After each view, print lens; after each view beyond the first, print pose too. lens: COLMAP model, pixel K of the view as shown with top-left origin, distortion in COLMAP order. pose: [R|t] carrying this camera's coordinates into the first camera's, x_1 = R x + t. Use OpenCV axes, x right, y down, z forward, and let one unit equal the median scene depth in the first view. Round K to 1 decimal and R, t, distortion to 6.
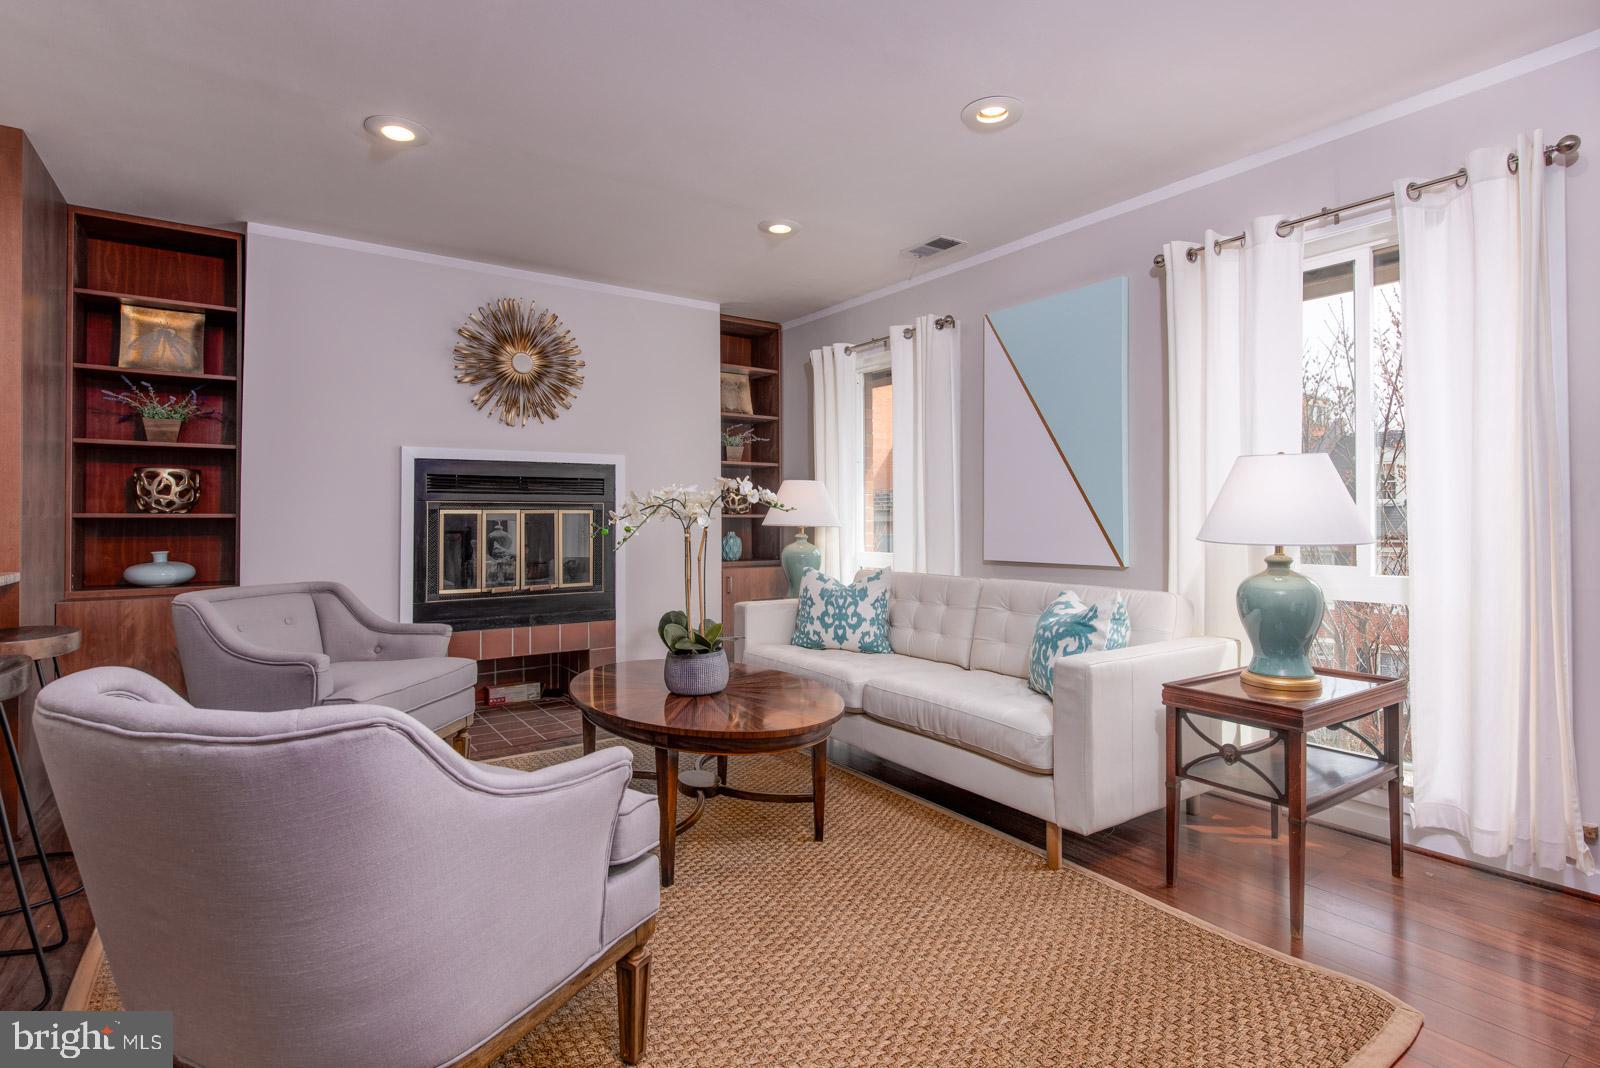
lens RADIAL K [[786.0, 0, 803.6], [0, 786.0, 515.0], [0, 0, 1]] dist [0.001235, 0.000574]
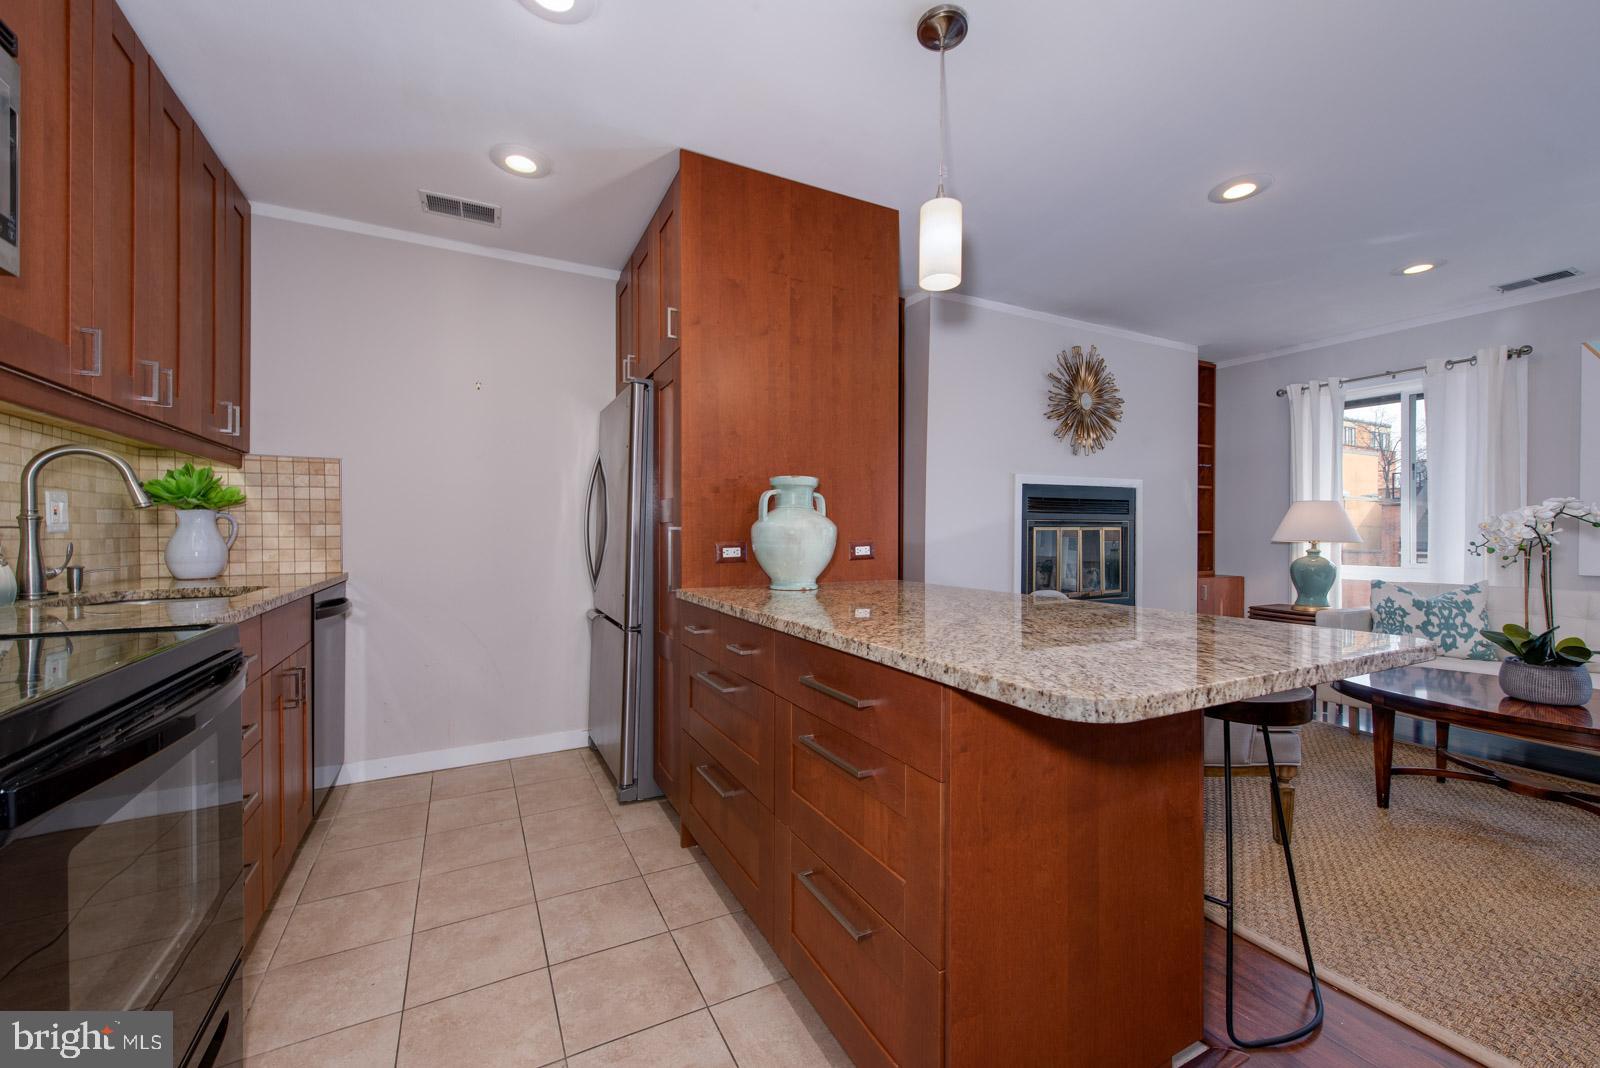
lens RADIAL K [[635.3, 0, 800.0], [0, 635.3, 534.0], [0, 0, 1]] dist [0.001897, 0.000302]
pose [[0.991037, 0.002319, -0.133569, -0.718510], [-0.001069, 0.999955, 0.009429, -0.004979], [0.133585, -0.009201, 0.990995, 0.014587]]
